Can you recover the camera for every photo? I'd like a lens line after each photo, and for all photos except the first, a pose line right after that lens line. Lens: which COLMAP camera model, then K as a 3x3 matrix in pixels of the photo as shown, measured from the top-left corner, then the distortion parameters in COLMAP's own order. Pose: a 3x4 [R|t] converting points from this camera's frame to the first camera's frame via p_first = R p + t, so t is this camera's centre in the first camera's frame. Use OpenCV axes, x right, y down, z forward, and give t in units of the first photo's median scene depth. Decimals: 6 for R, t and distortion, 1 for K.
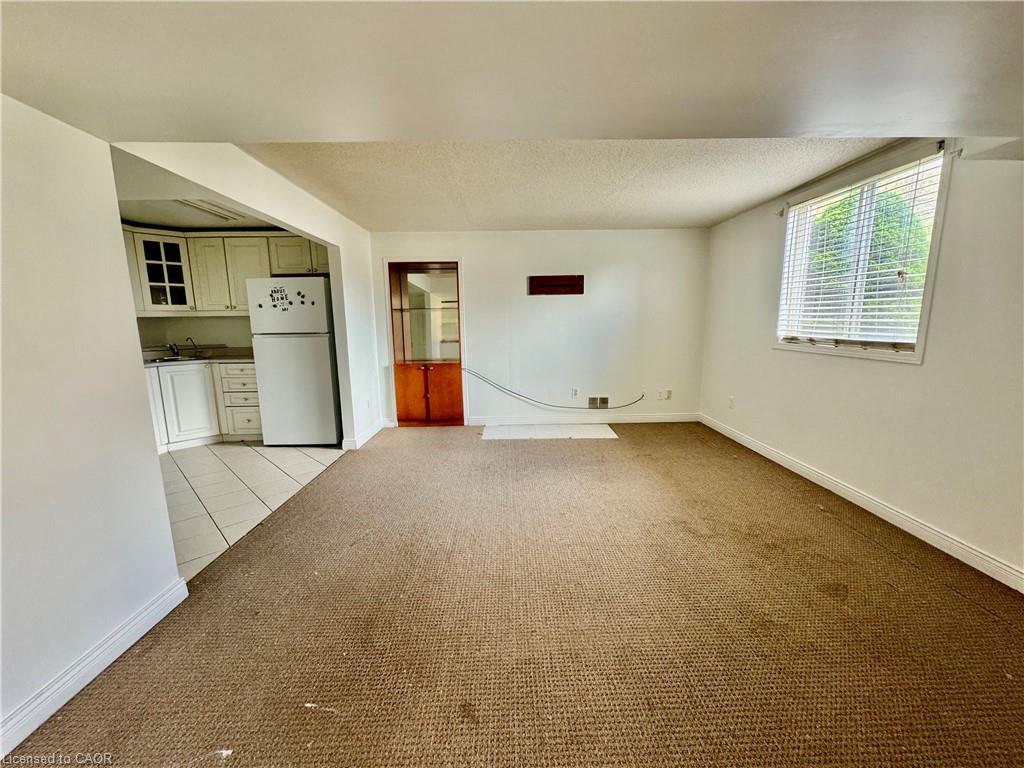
lens RADIAL K [[403.9, 0, 512.8], [0, 403.9, 383.0], [0, 0, 1]] dist [-0.006884, 0.001208]
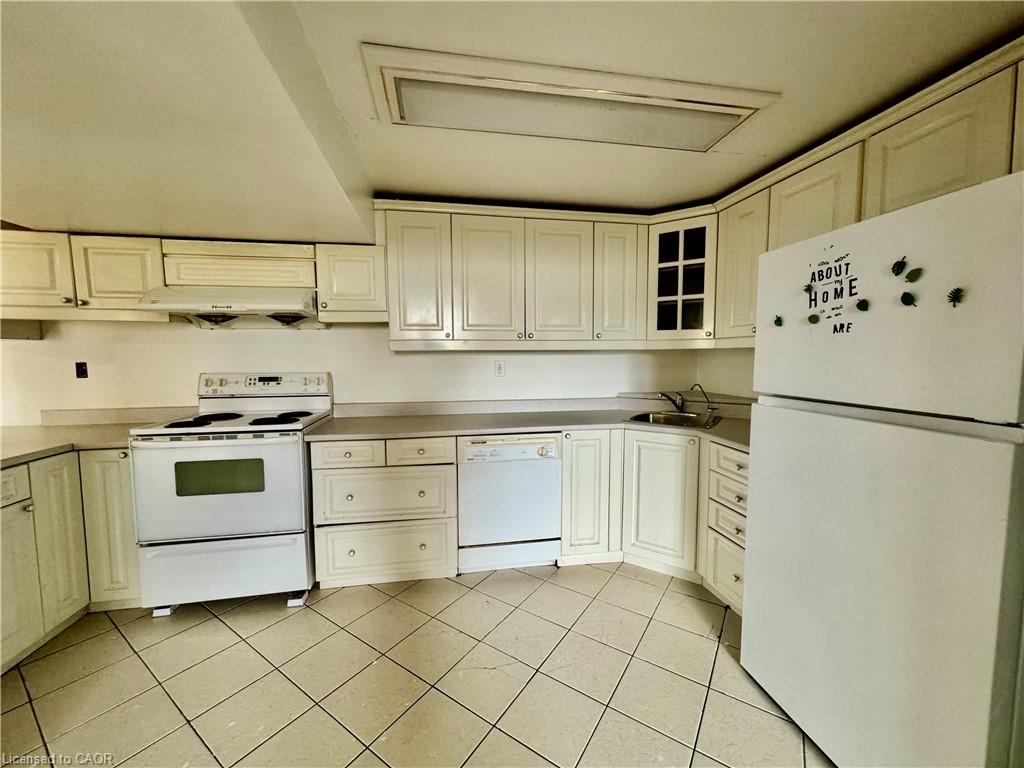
lens RADIAL K [[403.9, 0, 513.0], [0, 403.9, 385.0], [0, 0, 1]] dist [-0.006884, 0.001208]
pose [[0.161785, 0.088421, -0.982857, -0.284542], [-0.154636, 0.985945, 0.063244, -0.114346], [0.974635, 0.141753, 0.173184, 0.675947]]
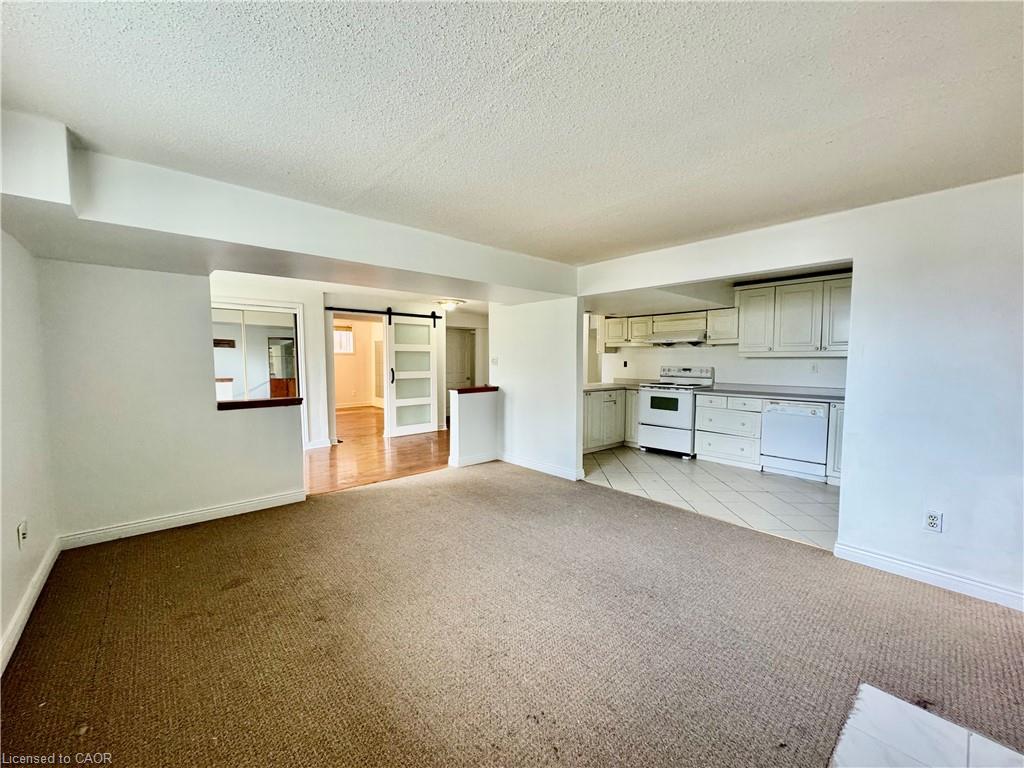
lens RADIAL K [[403.9, 0, 514.0], [0, 403.9, 382.4], [0, 0, 1]] dist [-0.006884, 0.001208]
pose [[-0.760183, 0.047377, -0.647979, 0.423556], [-0.095490, 0.978360, 0.183558, -0.183763], [0.642653, 0.201413, -0.739209, 1.081821]]
